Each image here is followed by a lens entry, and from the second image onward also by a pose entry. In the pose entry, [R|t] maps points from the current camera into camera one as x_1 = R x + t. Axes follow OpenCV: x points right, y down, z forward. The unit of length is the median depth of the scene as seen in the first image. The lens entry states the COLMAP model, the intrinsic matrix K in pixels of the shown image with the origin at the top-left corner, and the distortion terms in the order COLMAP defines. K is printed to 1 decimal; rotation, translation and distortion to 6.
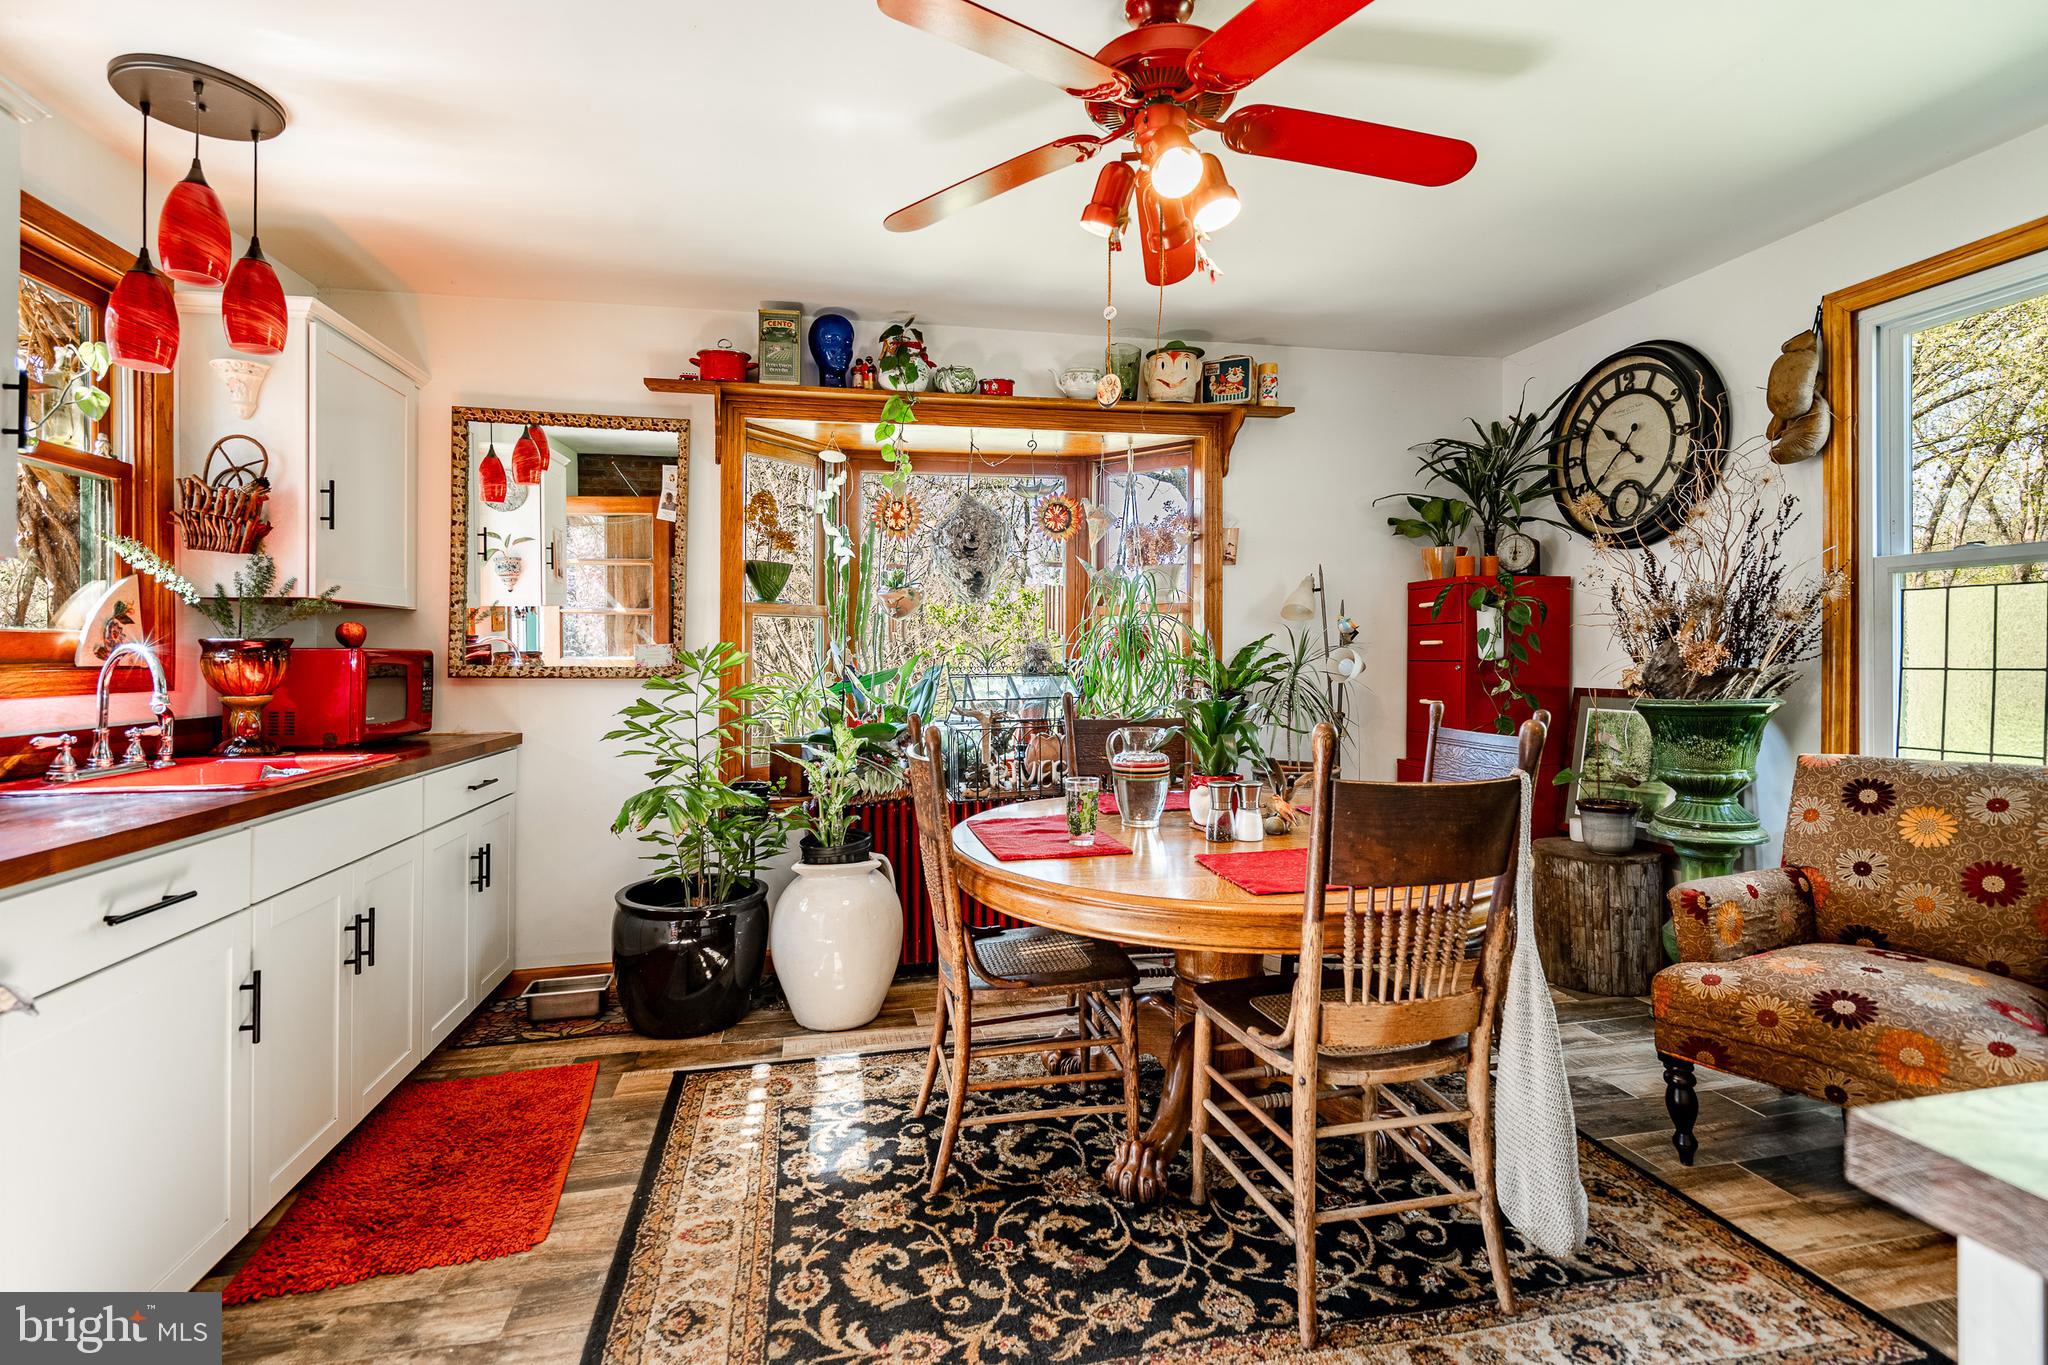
lens RADIAL K [[956.5, 0, 1022.4], [0, 956.5, 651.6], [0, 0, 1]] dist [0.000223, 0.000297]
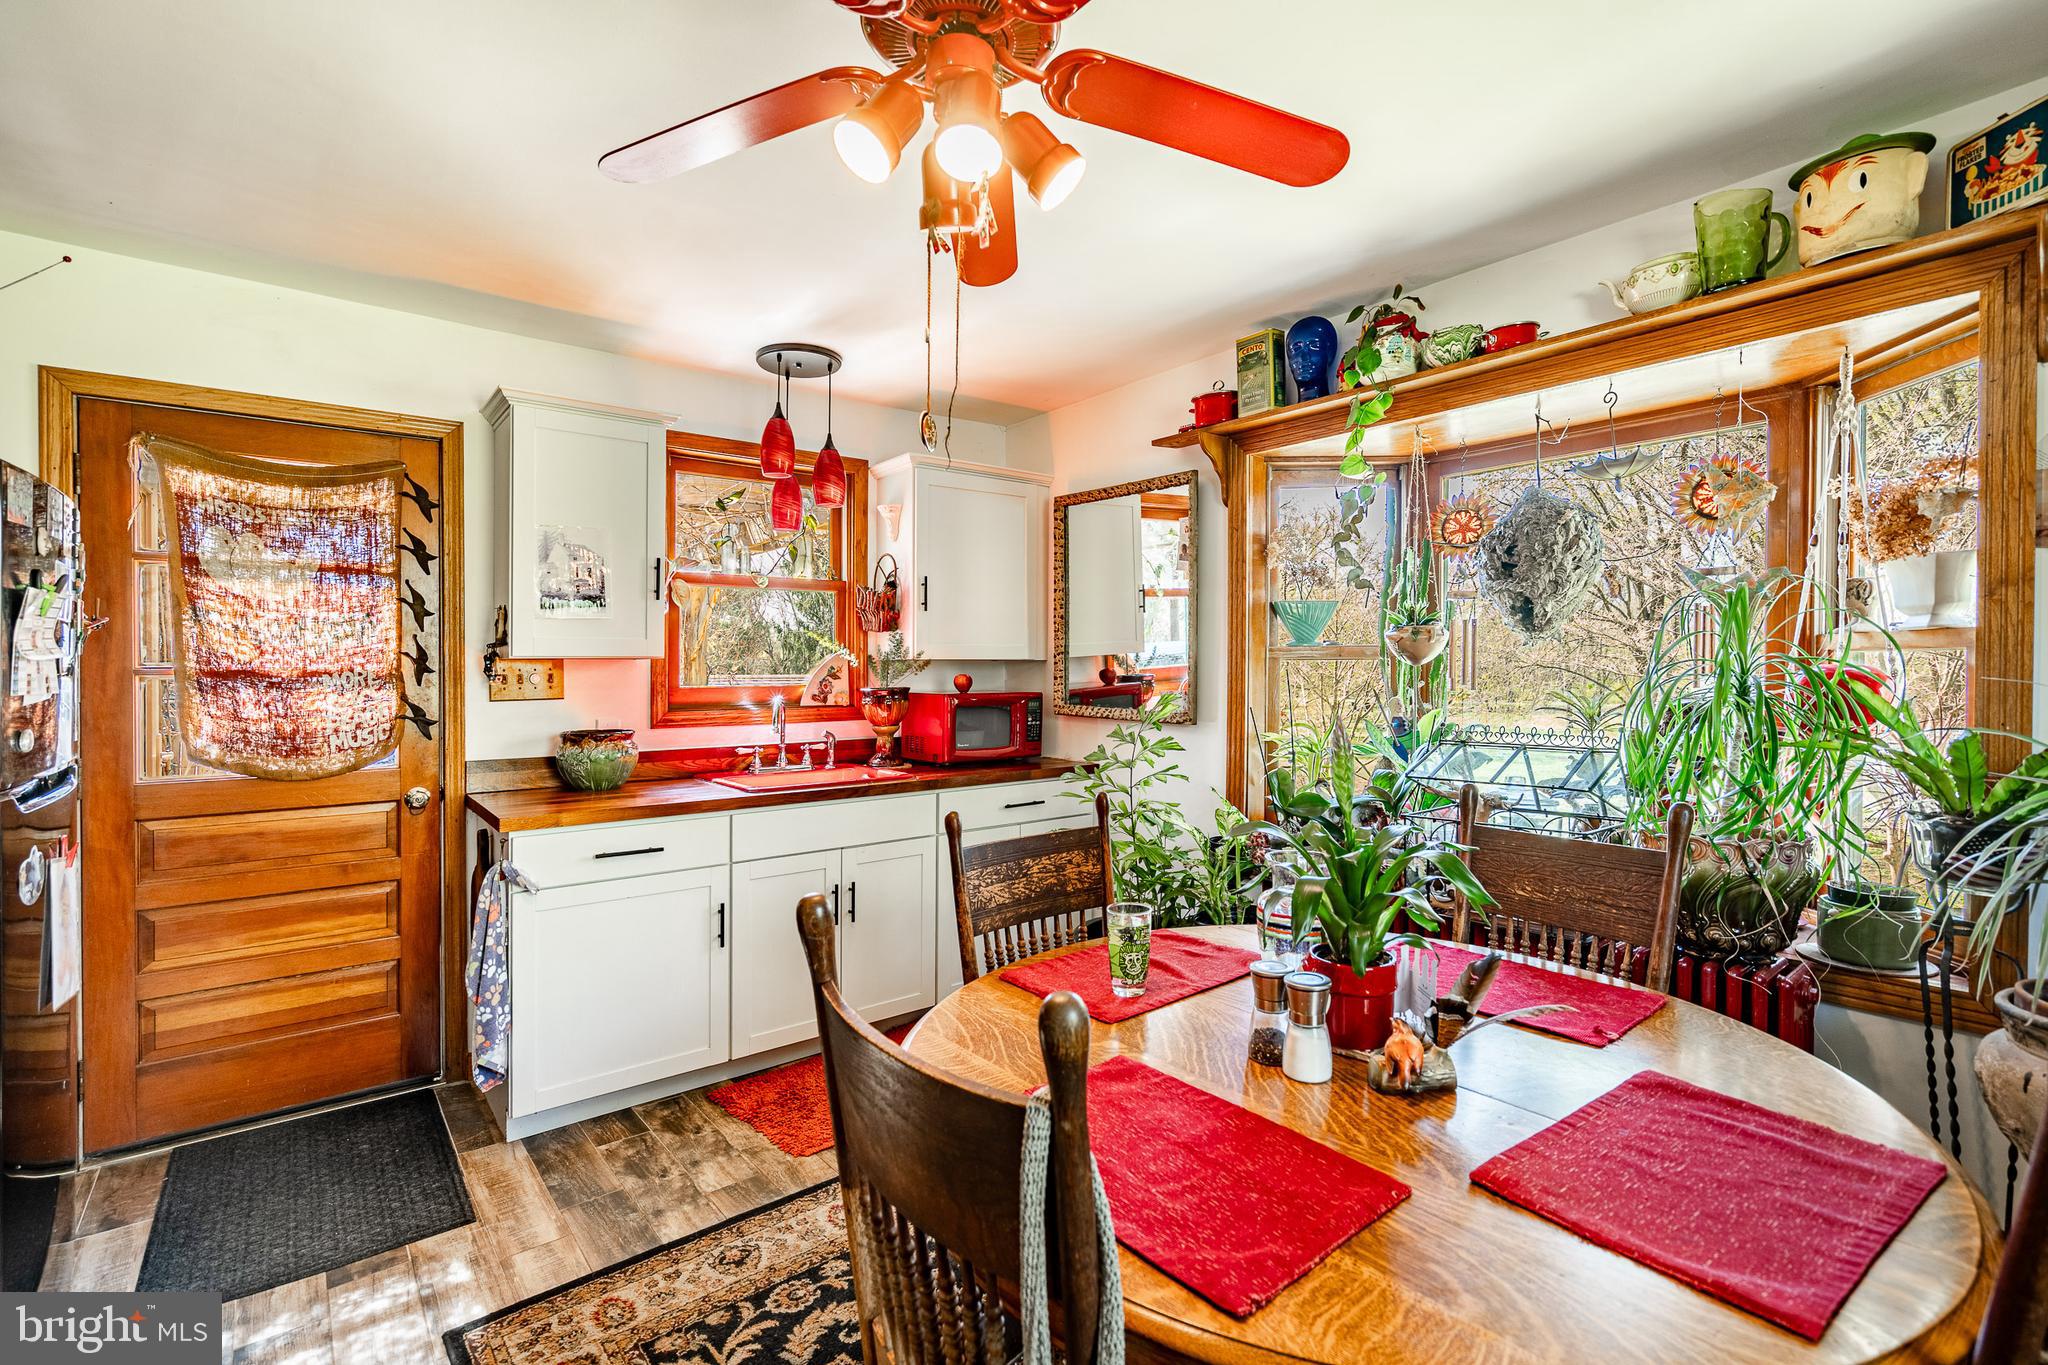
lens RADIAL K [[936.7, 0, 1020.6], [0, 936.7, 668.1], [0, 0, 1]] dist [0.001366, 0.000046]
pose [[0.455839, 0.006056, -0.890042, 0.487646], [0.004982, 0.999944, 0.009356, -0.046594], [0.890048, -0.008699, 0.455783, 0.415099]]
